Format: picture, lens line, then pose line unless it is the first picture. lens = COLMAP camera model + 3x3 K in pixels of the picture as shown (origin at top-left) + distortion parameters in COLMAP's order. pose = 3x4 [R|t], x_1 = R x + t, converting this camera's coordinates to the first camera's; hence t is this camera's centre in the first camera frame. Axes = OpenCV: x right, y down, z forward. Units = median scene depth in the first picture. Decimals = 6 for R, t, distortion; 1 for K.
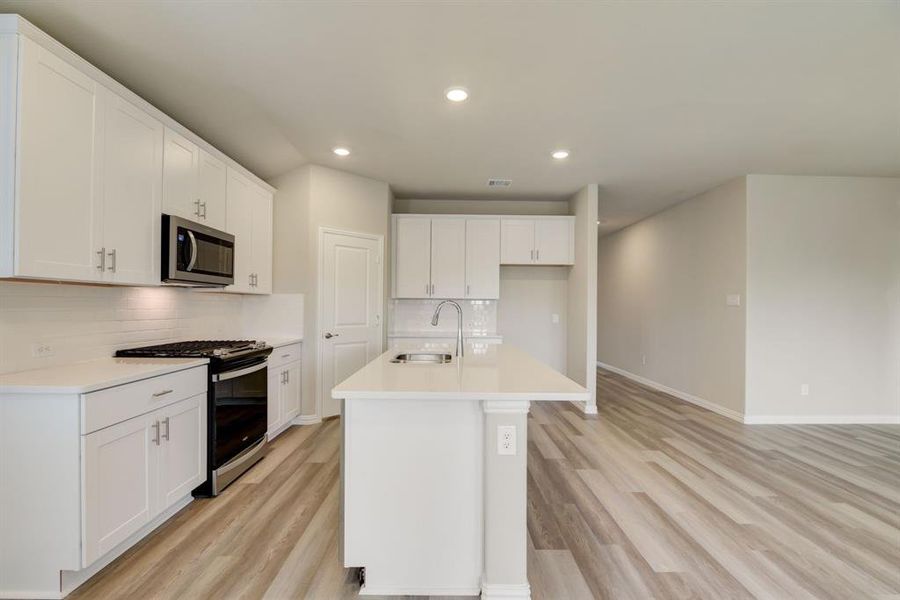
lens RADIAL K [[413.6, 0, 449.6], [0, 413.6, 304.7], [0, 0, 1]] dist [-0.014203, -0.001166]
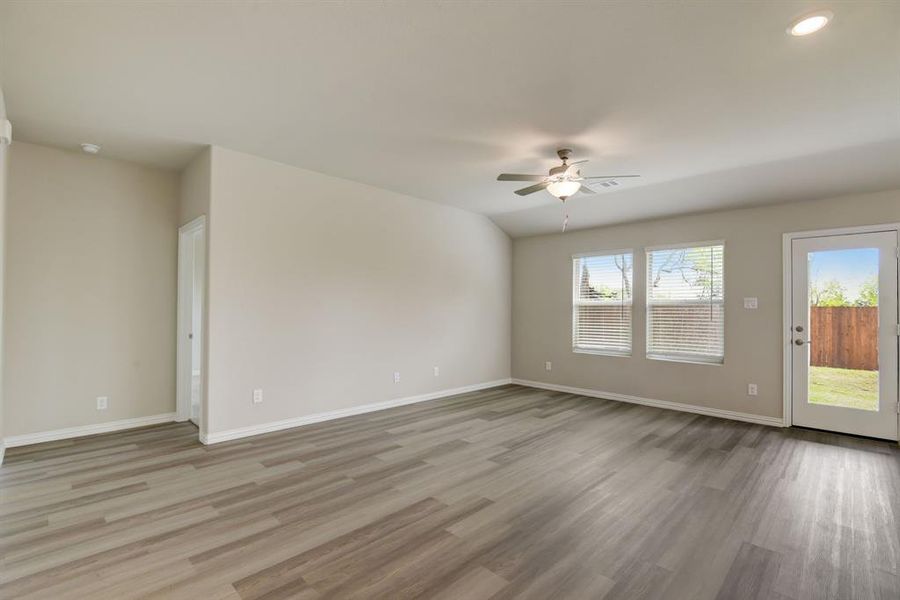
lens RADIAL K [[413.6, 0, 449.6], [0, 413.6, 304.7], [0, 0, 1]] dist [-0.014203, -0.001166]
pose [[-0.710659, -0.014468, 0.703388, 0.296203], [-0.019482, 0.999810, 0.000881, 0.001225], [-0.703267, -0.013077, -0.710806, 1.391898]]
